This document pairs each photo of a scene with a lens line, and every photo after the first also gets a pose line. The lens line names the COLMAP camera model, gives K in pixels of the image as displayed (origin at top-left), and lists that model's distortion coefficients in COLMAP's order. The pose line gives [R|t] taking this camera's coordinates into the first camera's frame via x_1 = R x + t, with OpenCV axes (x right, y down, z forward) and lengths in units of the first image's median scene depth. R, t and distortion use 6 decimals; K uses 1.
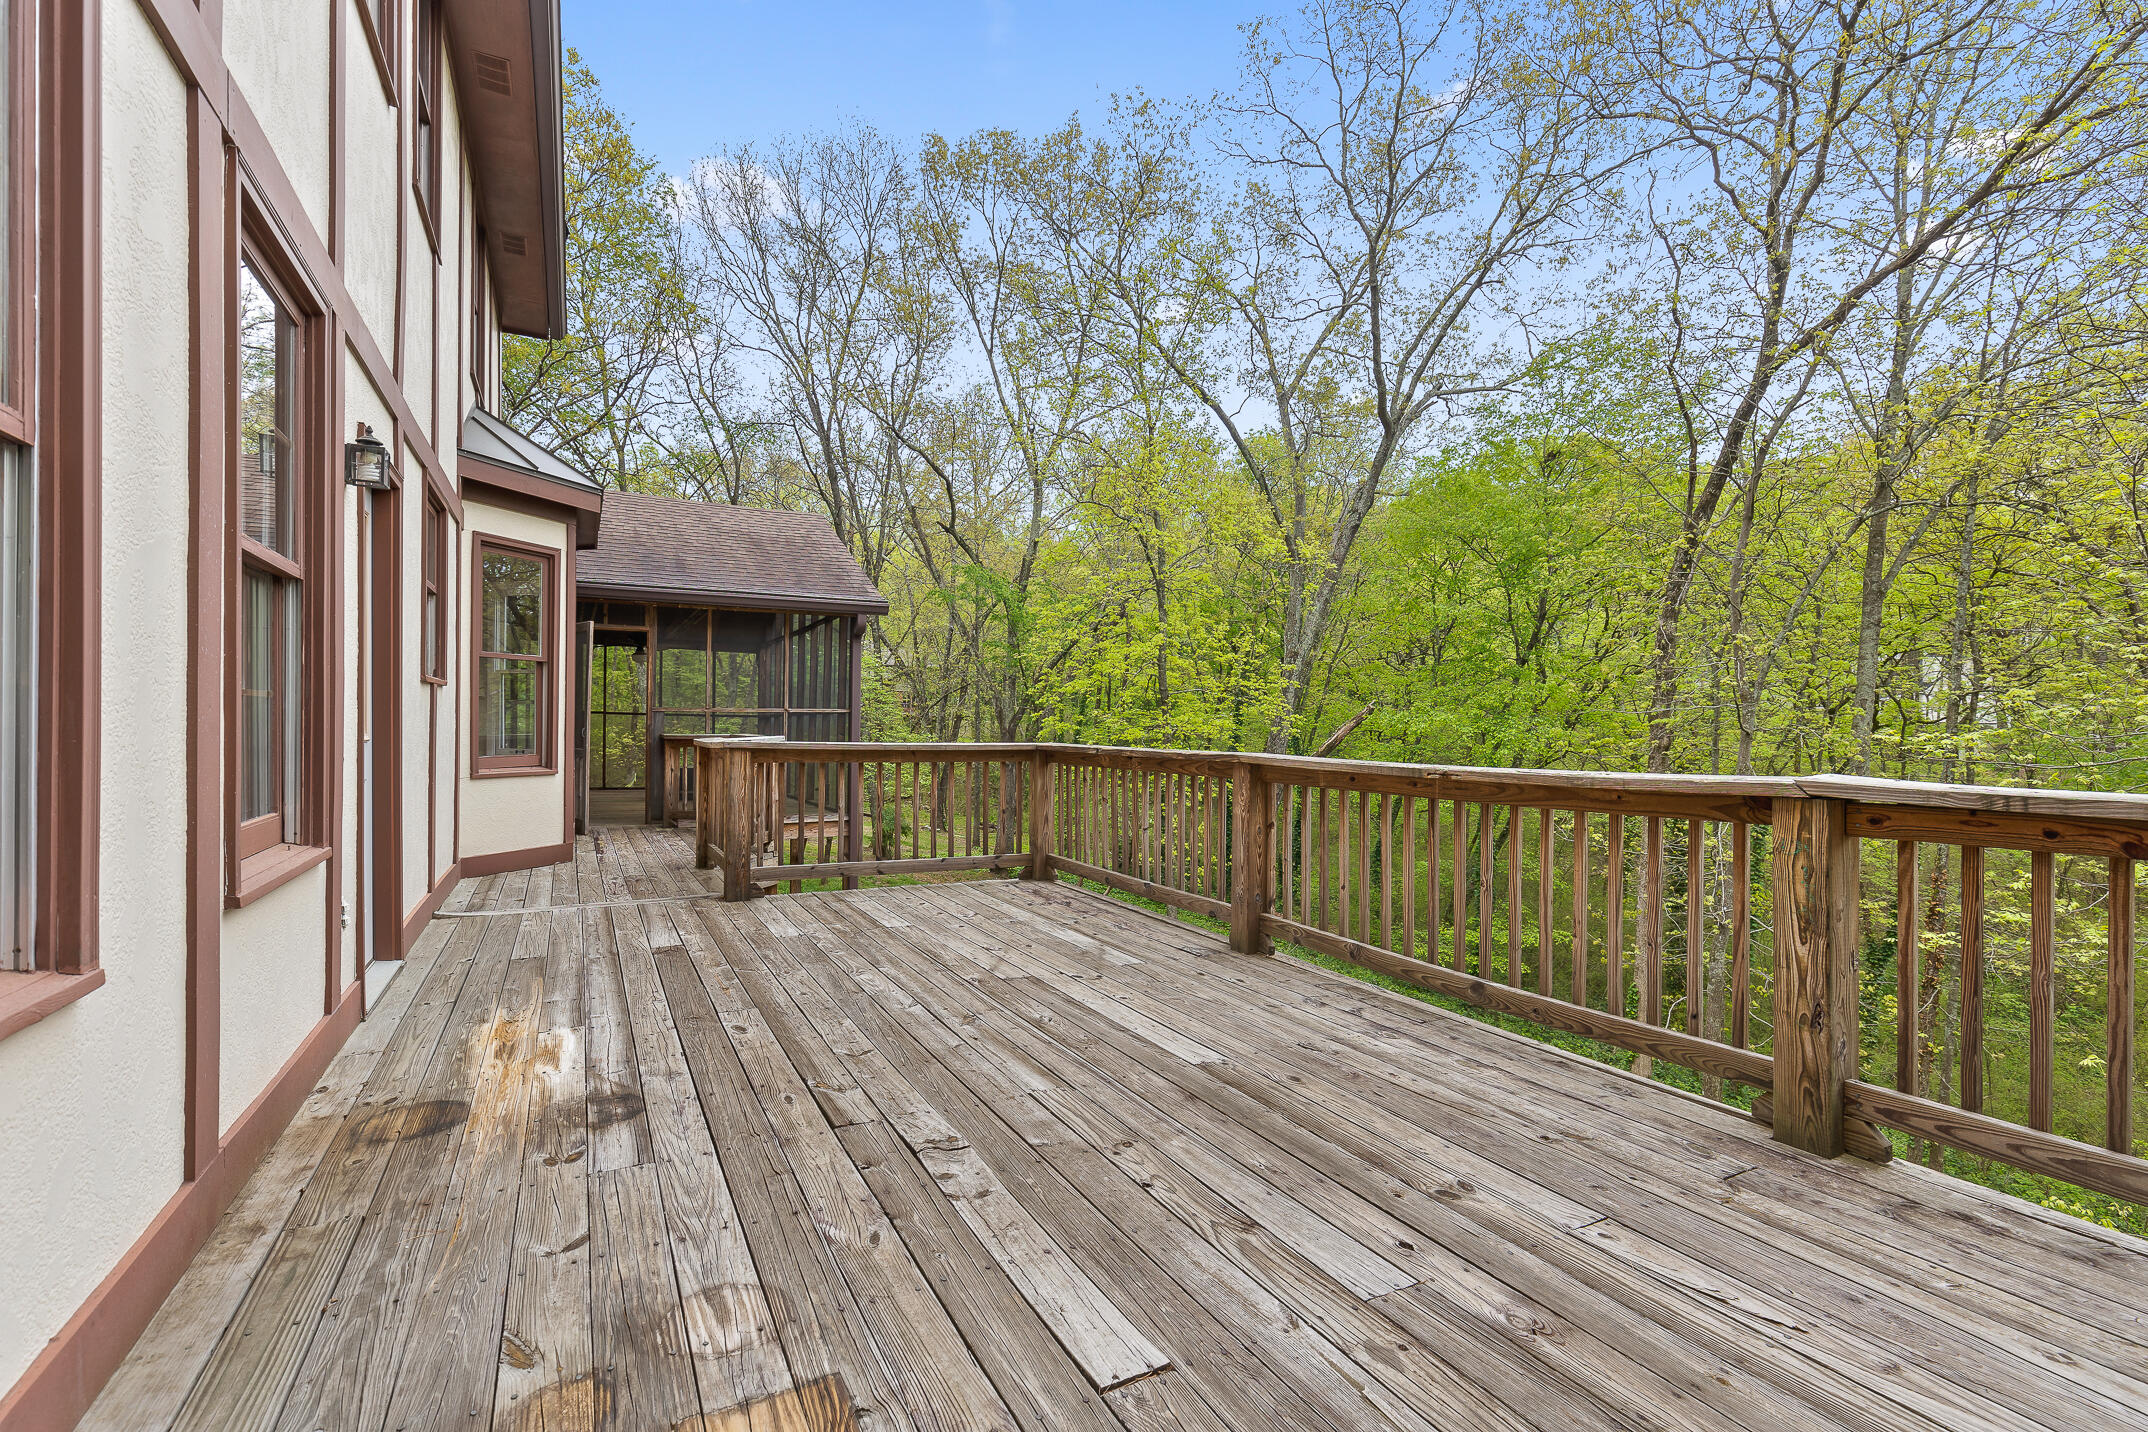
lens RADIAL K [[983.7, 0, 1070.8], [0, 983.7, 718.9], [0, 0, 1]] dist [0.002720, -0.000867]
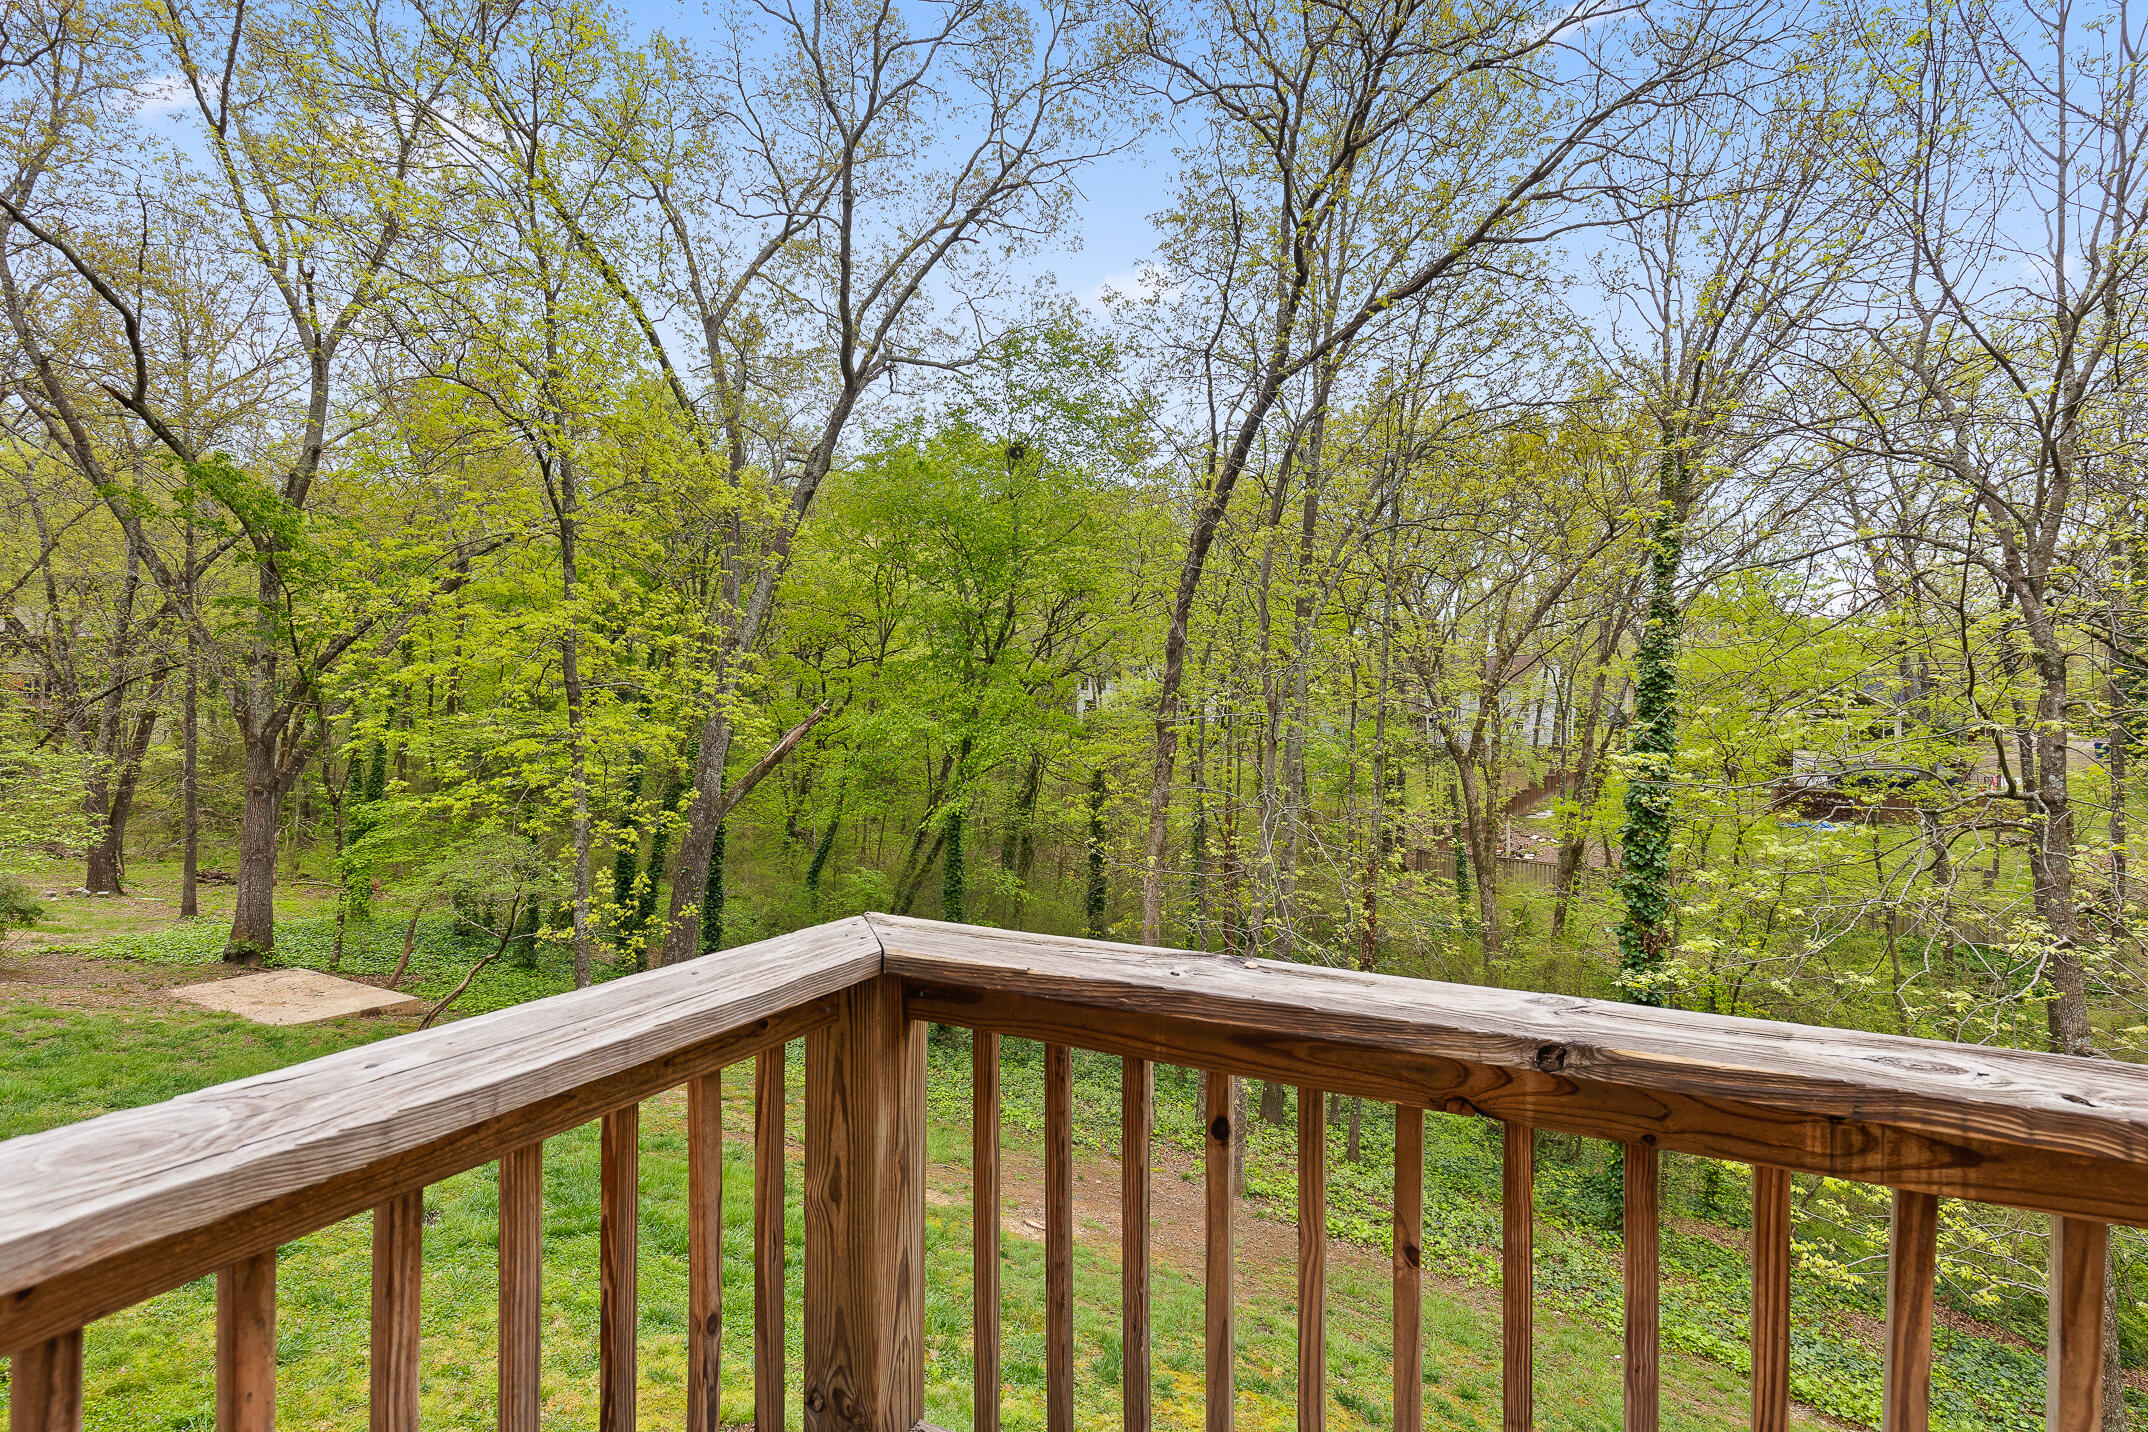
lens RADIAL K [[983.7, 0, 1080.2], [0, 983.7, 731.4], [0, 0, 1]] dist [0.002720, -0.000867]
pose [[0.796509, 0.000265, 0.604626, -0.028552], [-0.007354, 0.999930, 0.009250, -0.004053], [-0.604581, -0.011815, 0.796456, 0.185085]]
